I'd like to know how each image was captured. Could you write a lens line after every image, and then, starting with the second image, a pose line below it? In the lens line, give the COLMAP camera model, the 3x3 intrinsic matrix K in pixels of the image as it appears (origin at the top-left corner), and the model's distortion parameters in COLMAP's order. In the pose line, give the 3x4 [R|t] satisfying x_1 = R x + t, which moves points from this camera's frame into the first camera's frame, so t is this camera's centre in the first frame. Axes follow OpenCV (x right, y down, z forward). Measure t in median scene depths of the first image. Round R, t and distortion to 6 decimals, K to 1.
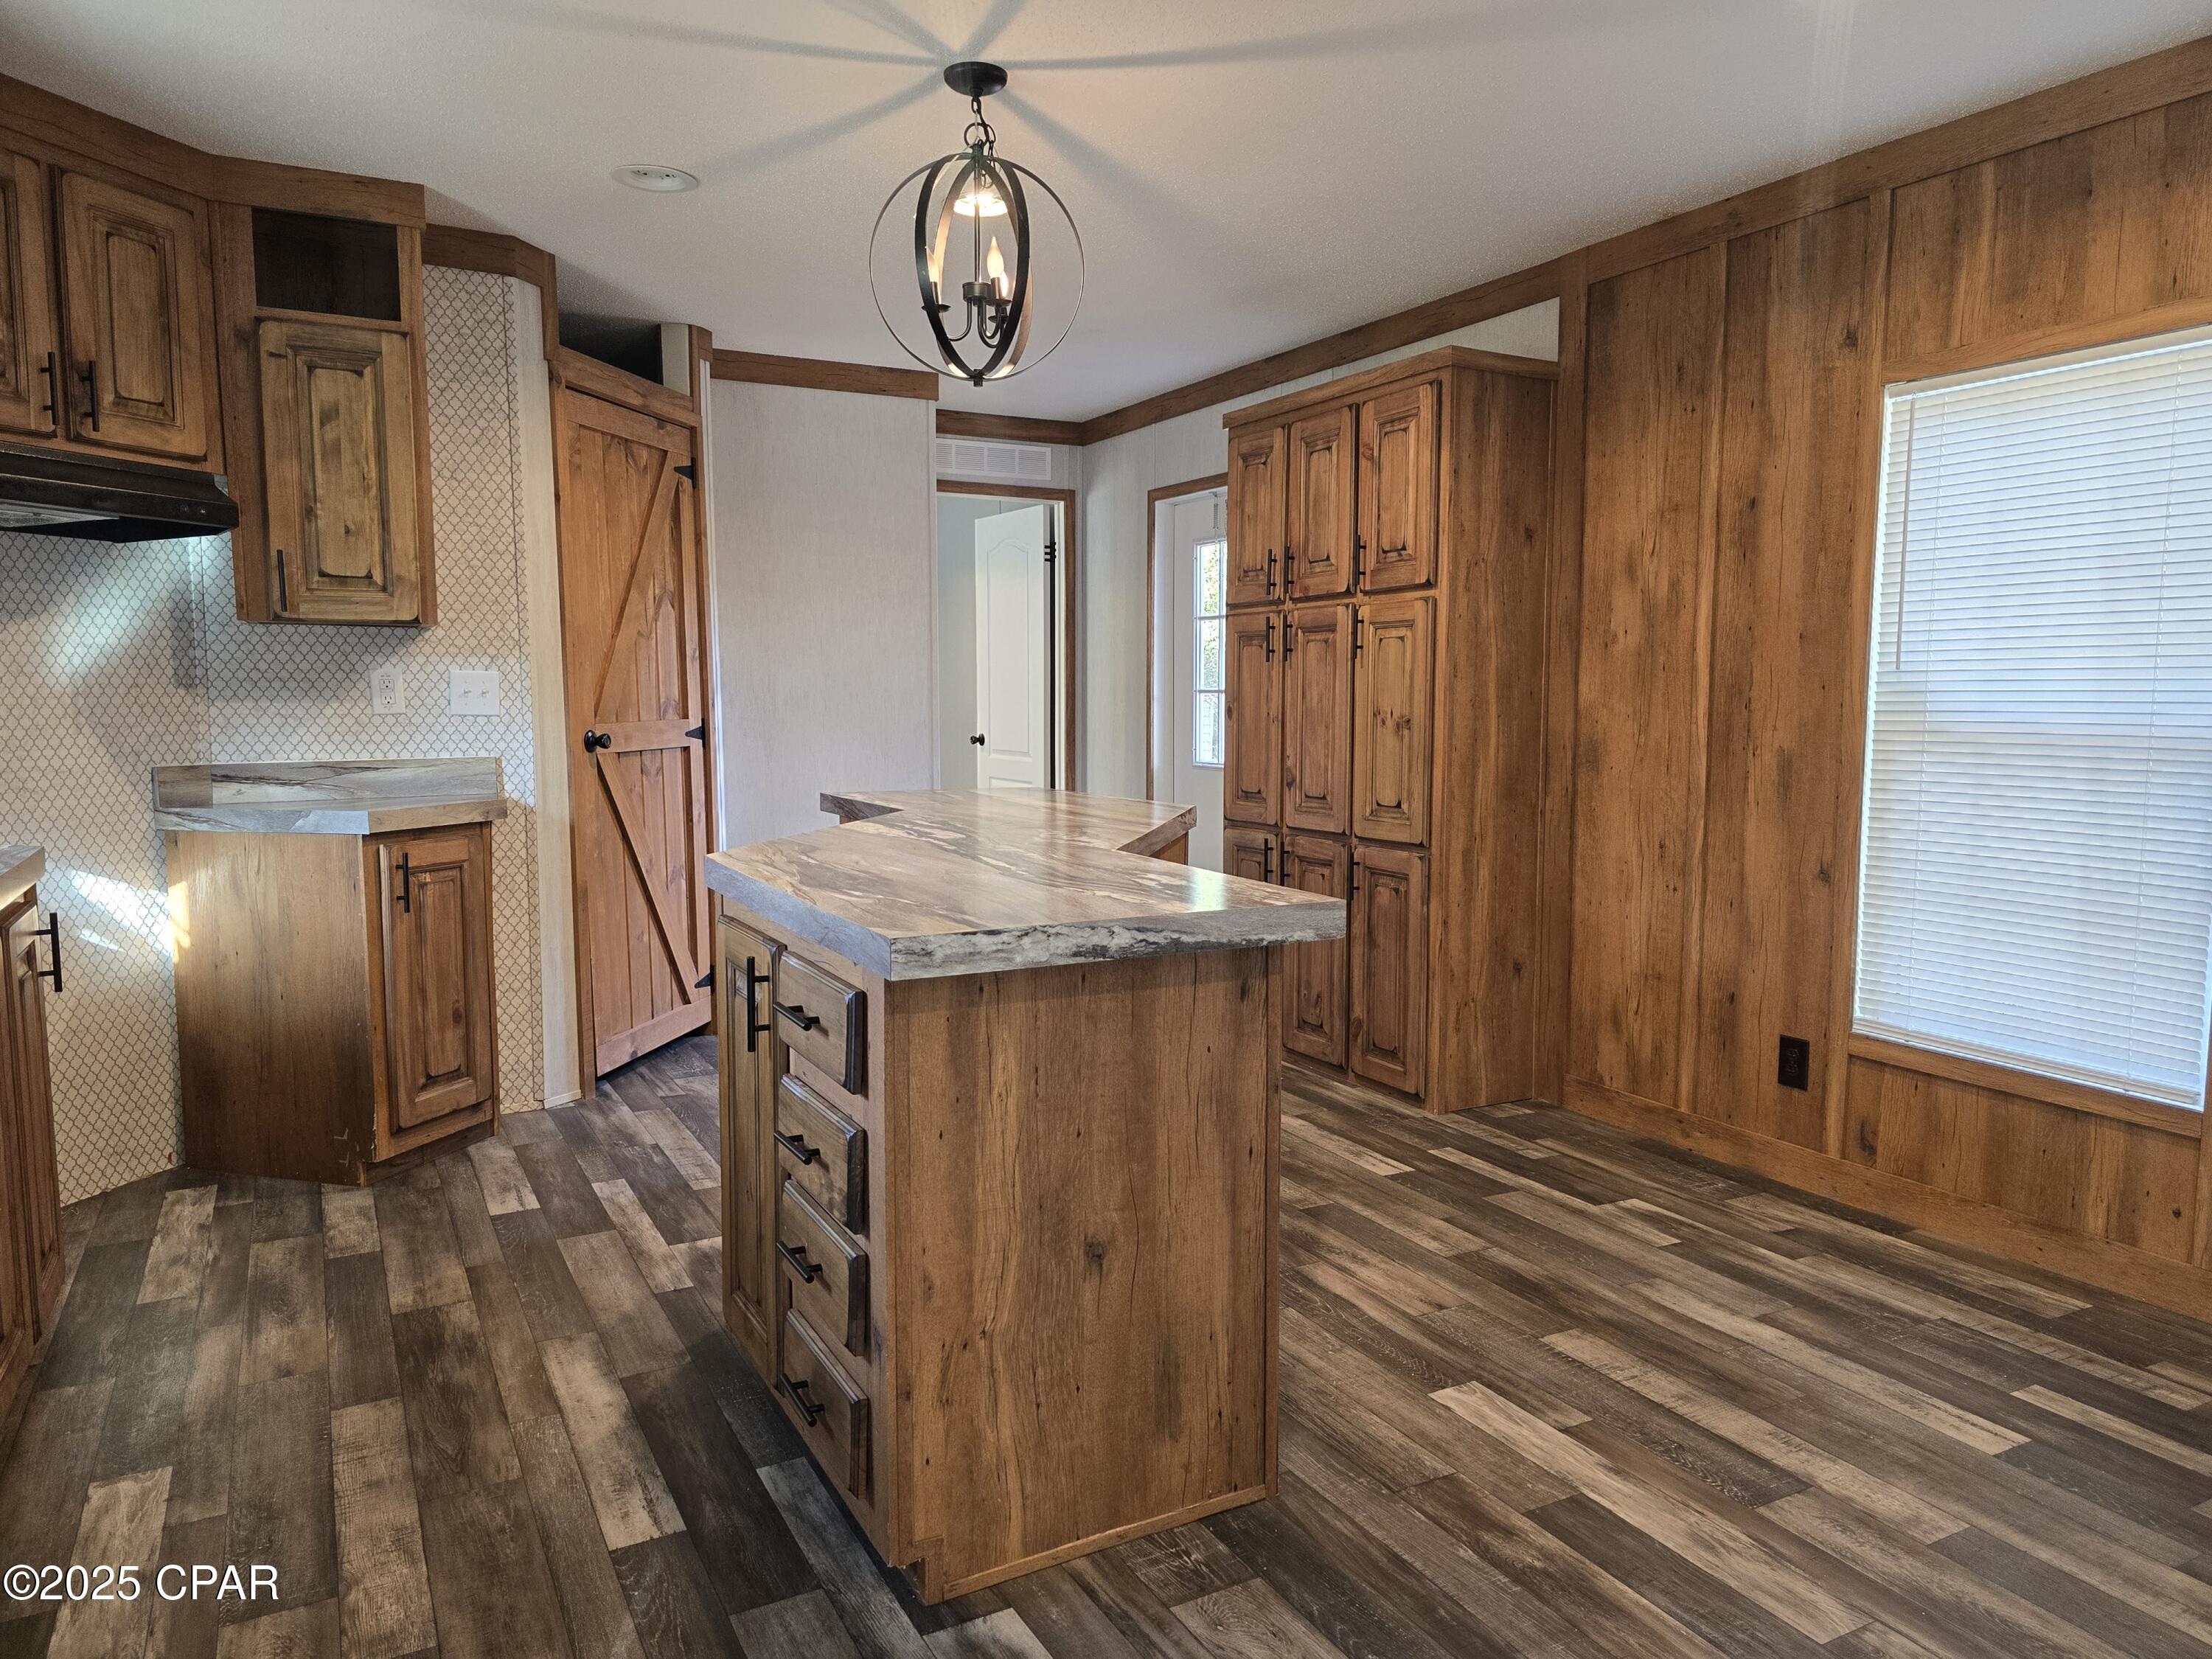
lens RADIAL K [[1489.9, 0, 1106.0], [0, 1489.9, 829.5], [0, 0, 1]] dist [0.050284, -0.046387]
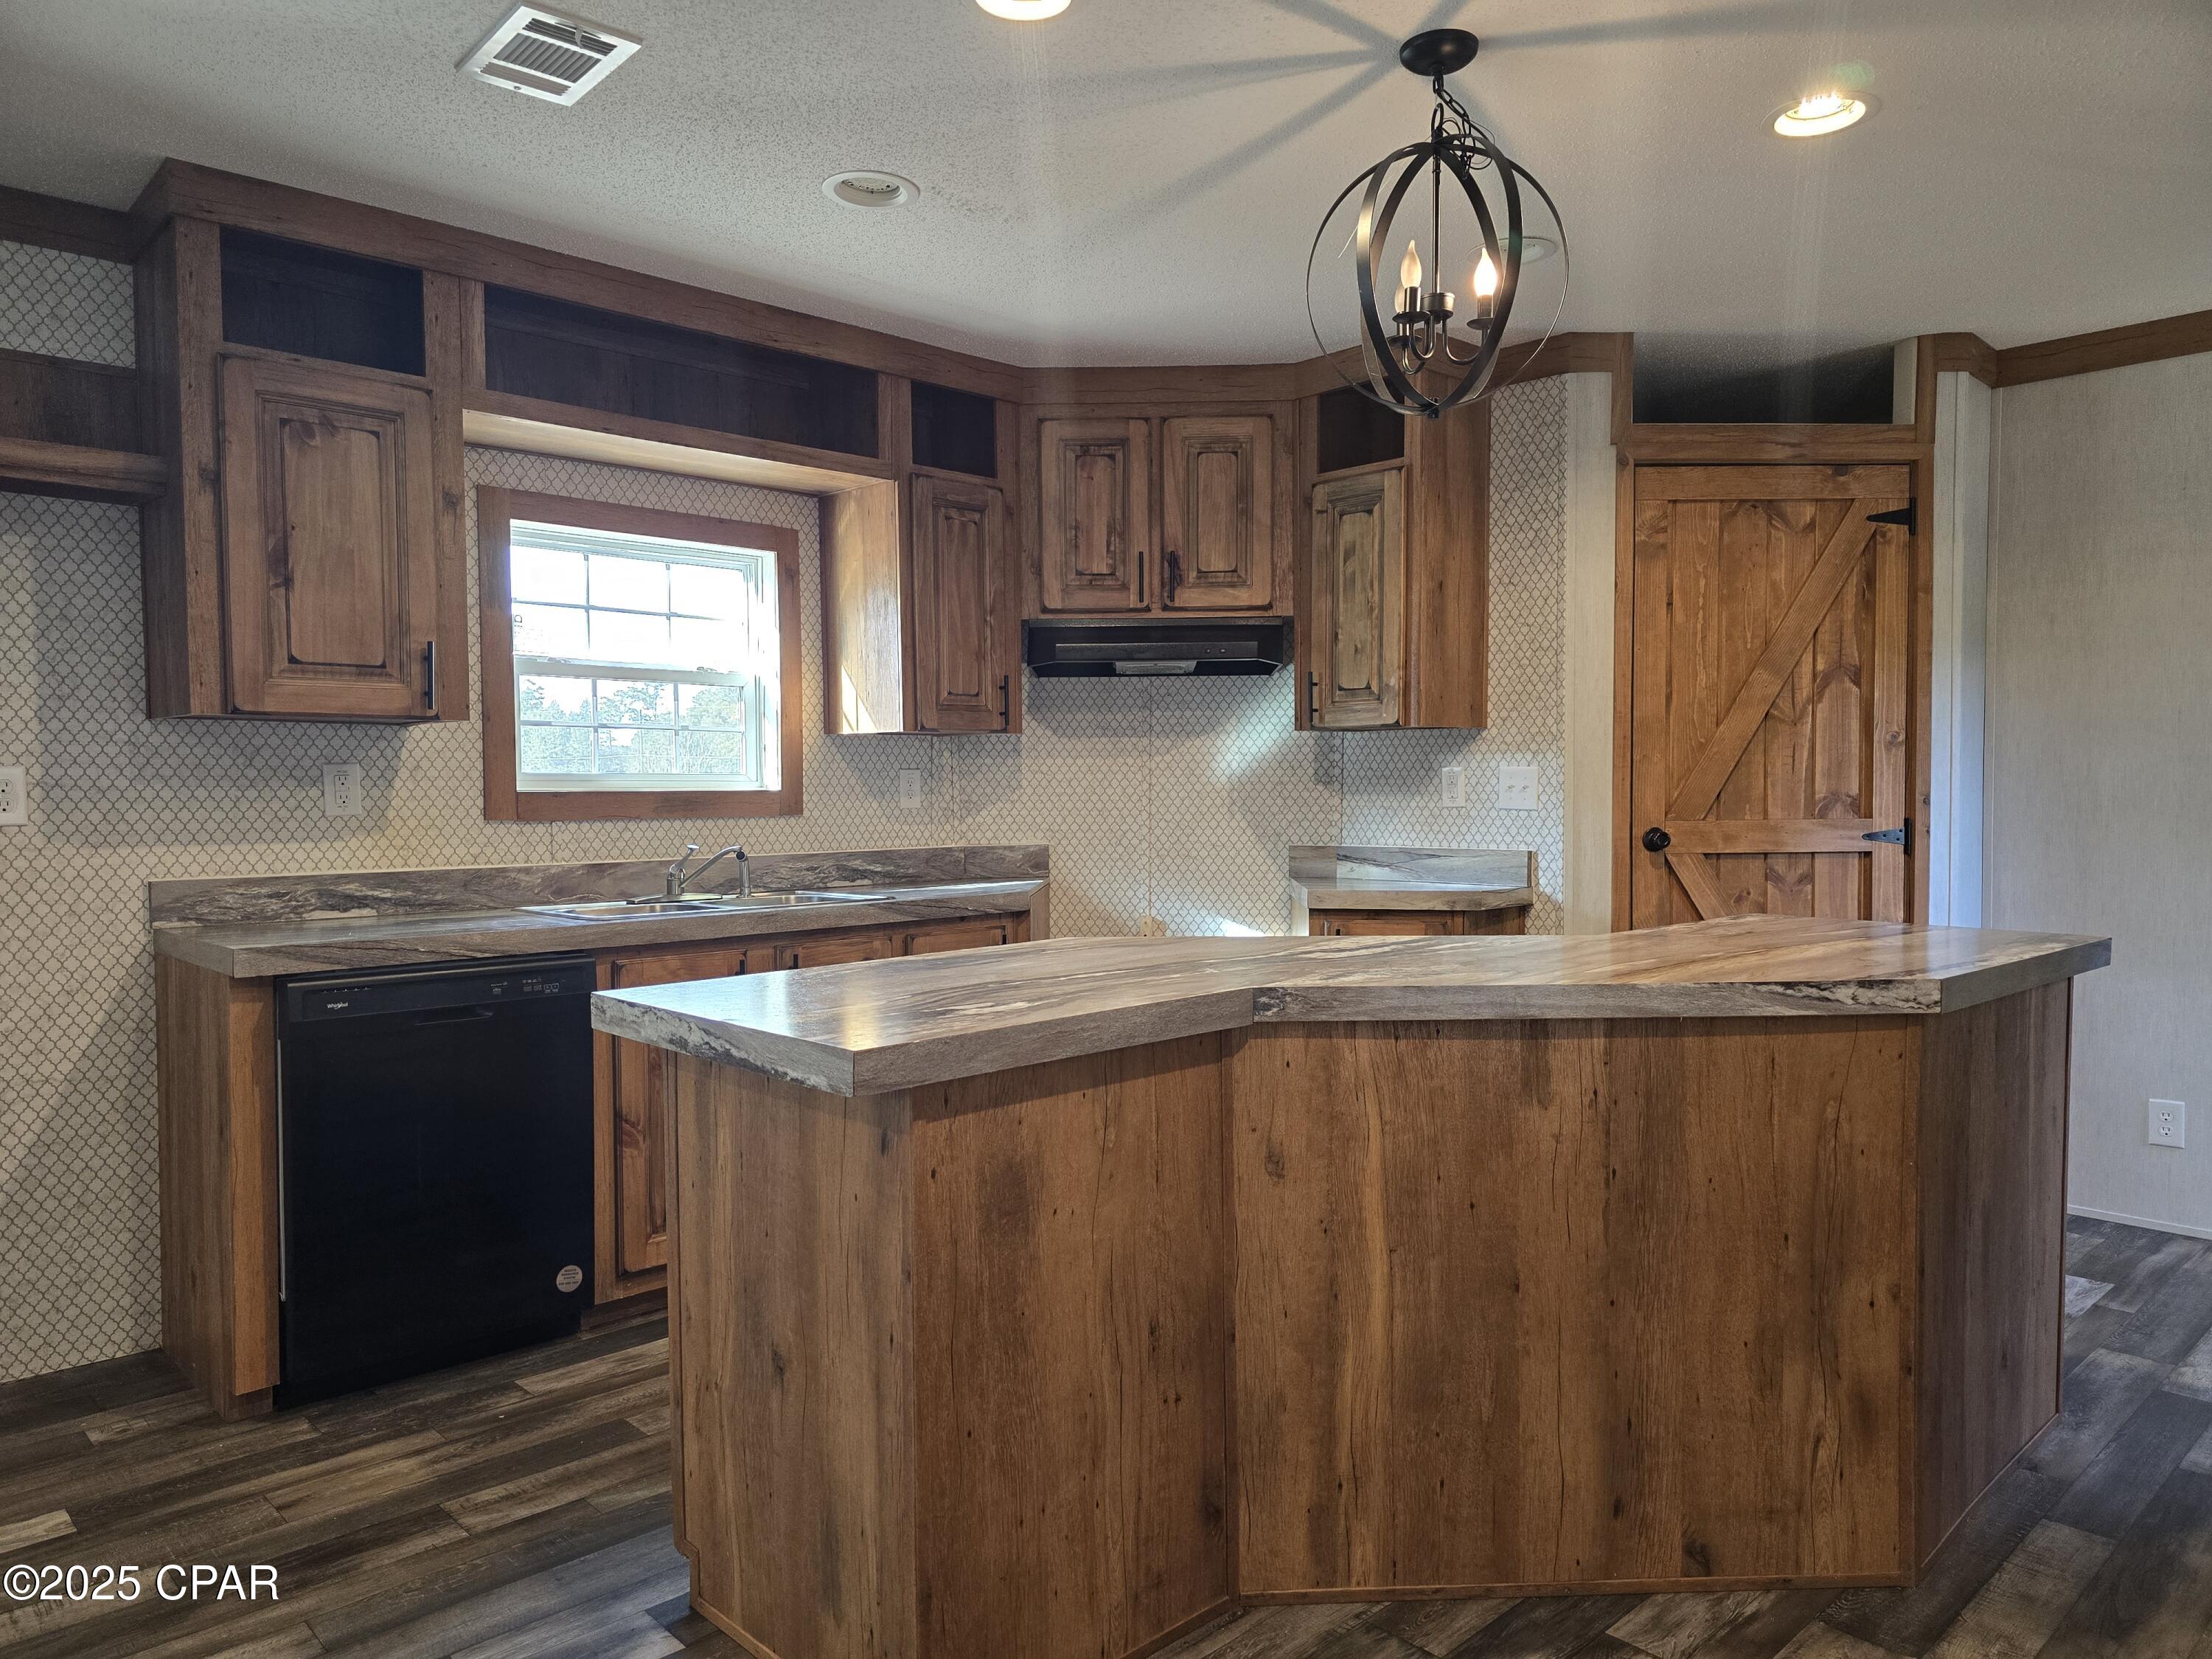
lens RADIAL K [[1460.3, 0, 1098.3], [0, 1460.3, 859.0], [0, 0, 1]] dist [0.097872, -0.121270]
pose [[0.257428, 0.049221, -0.965043, 0.515461], [-0.086416, 0.995873, 0.027741, -0.048477], [0.962425, 0.076254, 0.260619, 0.494358]]
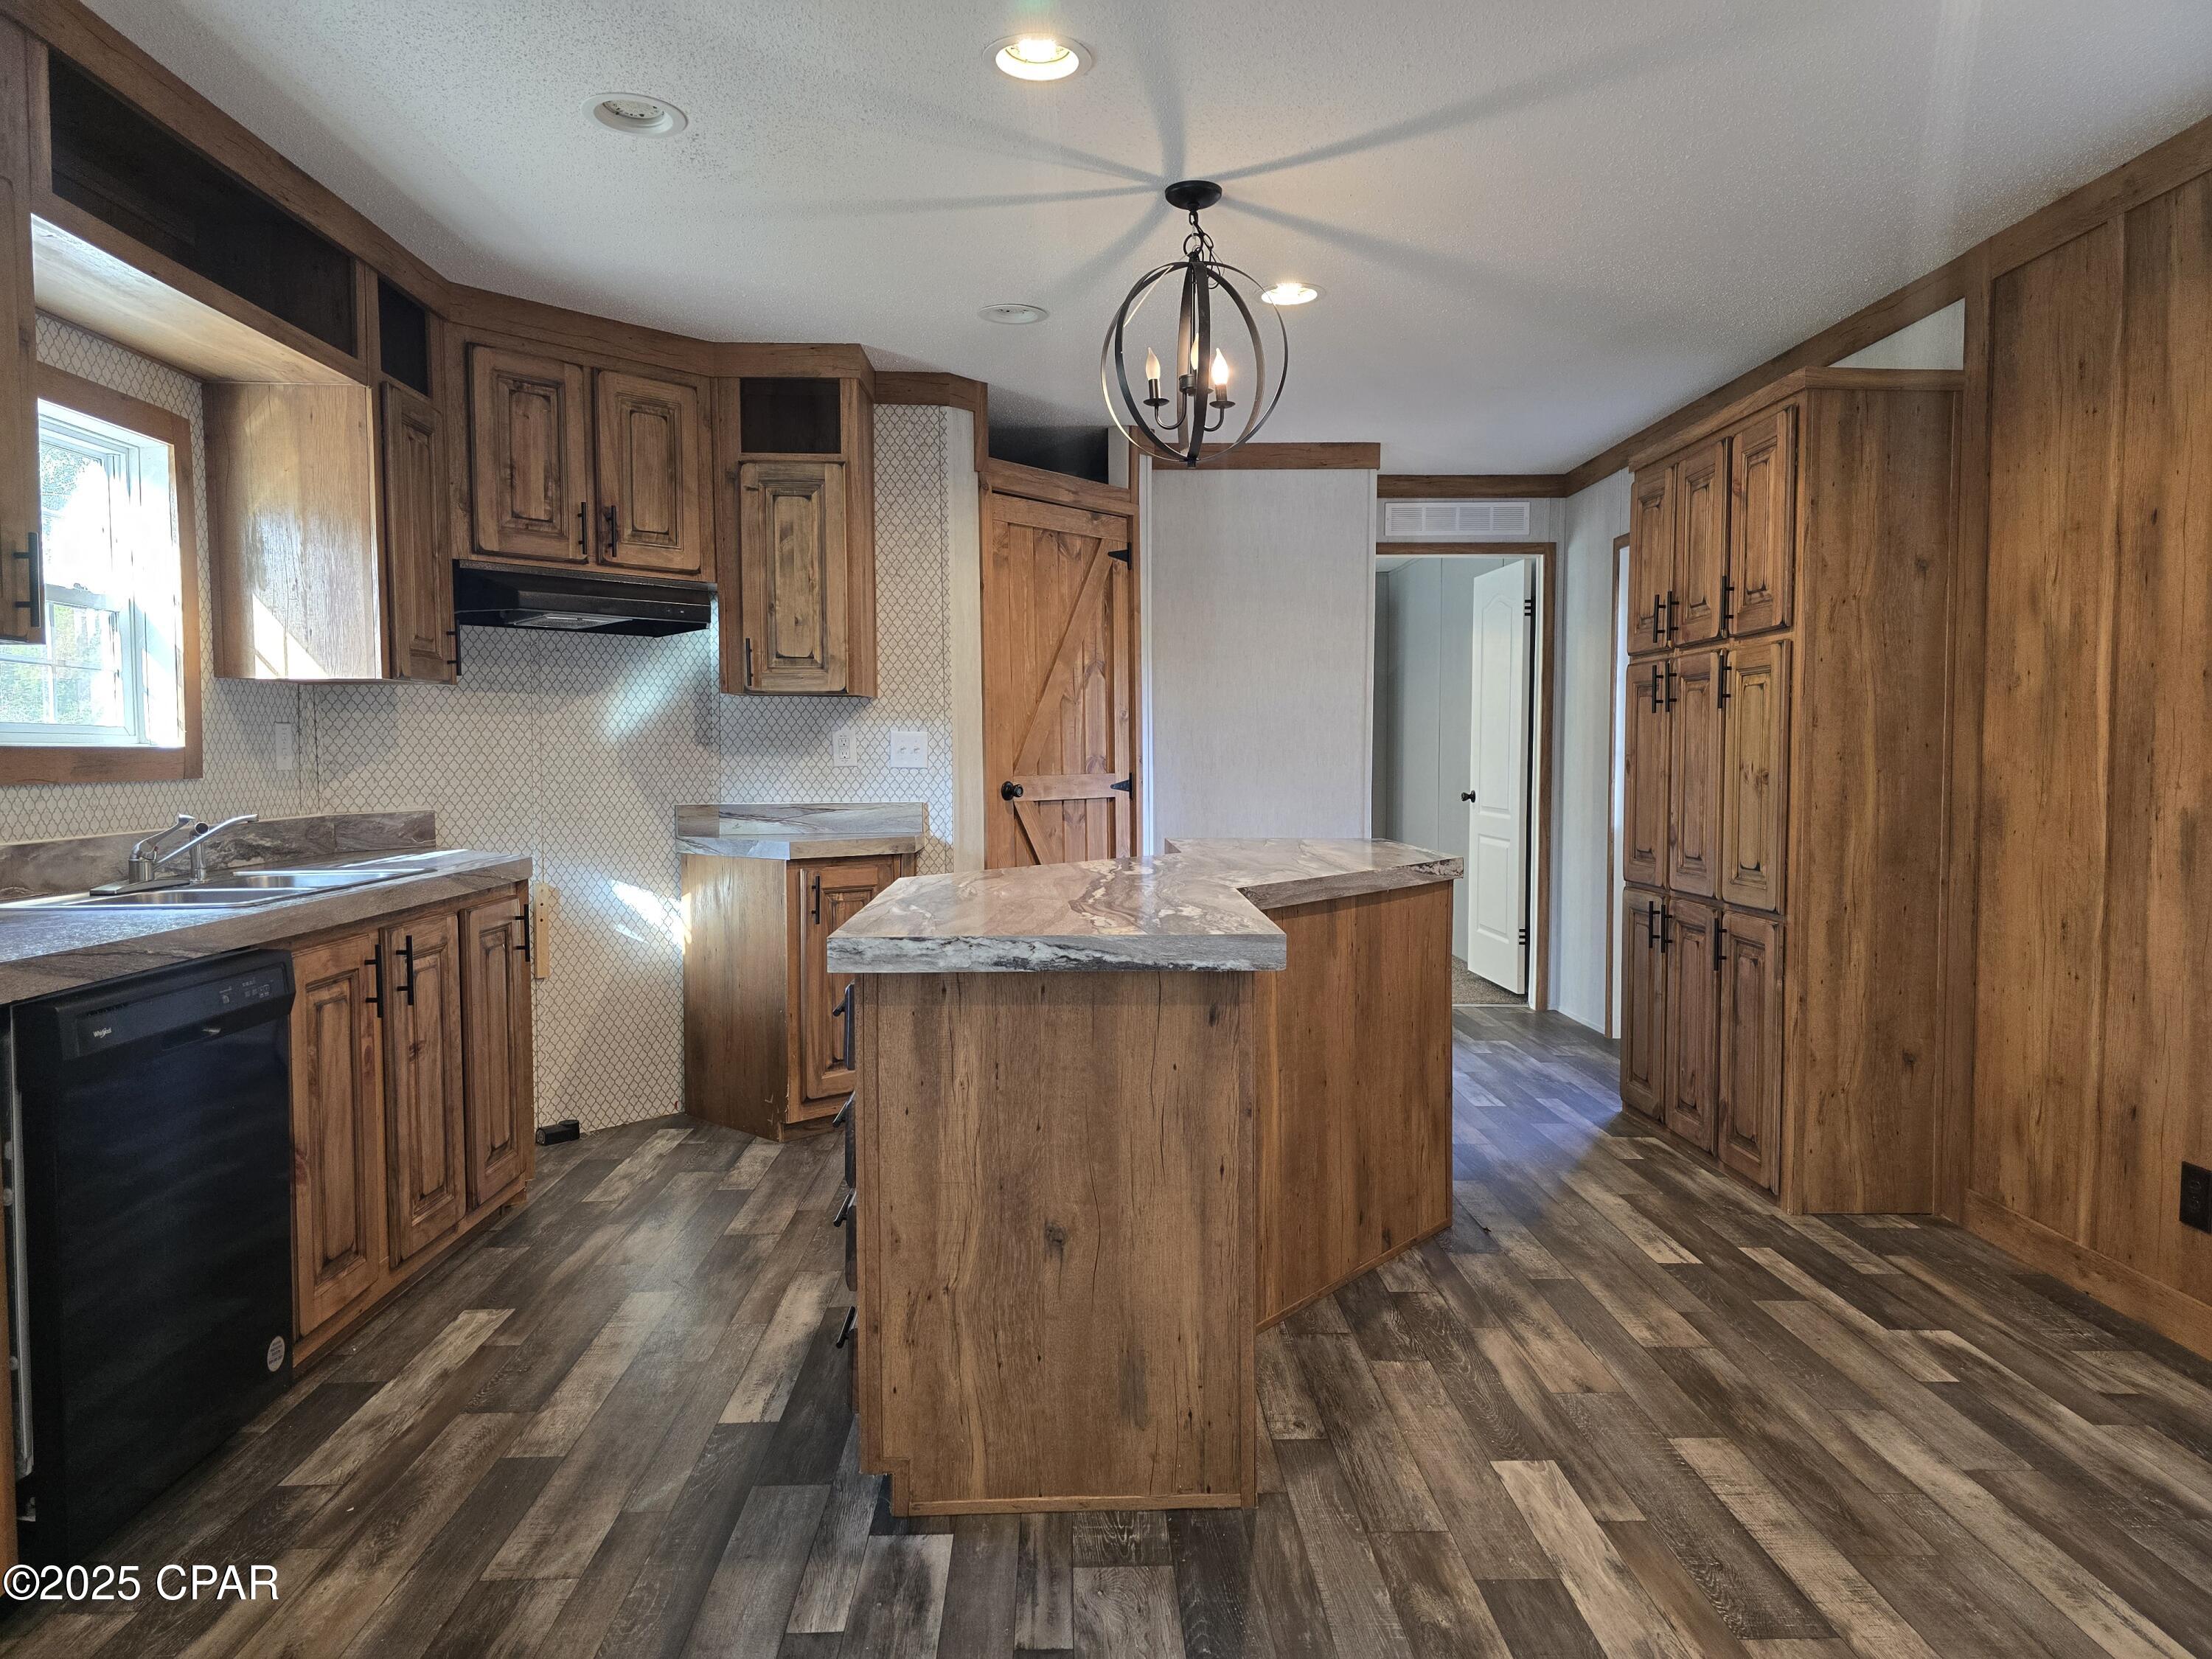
lens RADIAL K [[1482.1, 0, 1106.0], [0, 1482.1, 829.5], [0, 0, 1]] dist [0.078399, -0.089288]
pose [[0.893939, 0.021524, -0.447671, 0.278342], [-0.040179, 0.998673, -0.032217, 0.006476], [0.446383, 0.046787, 0.893618, 0.002053]]
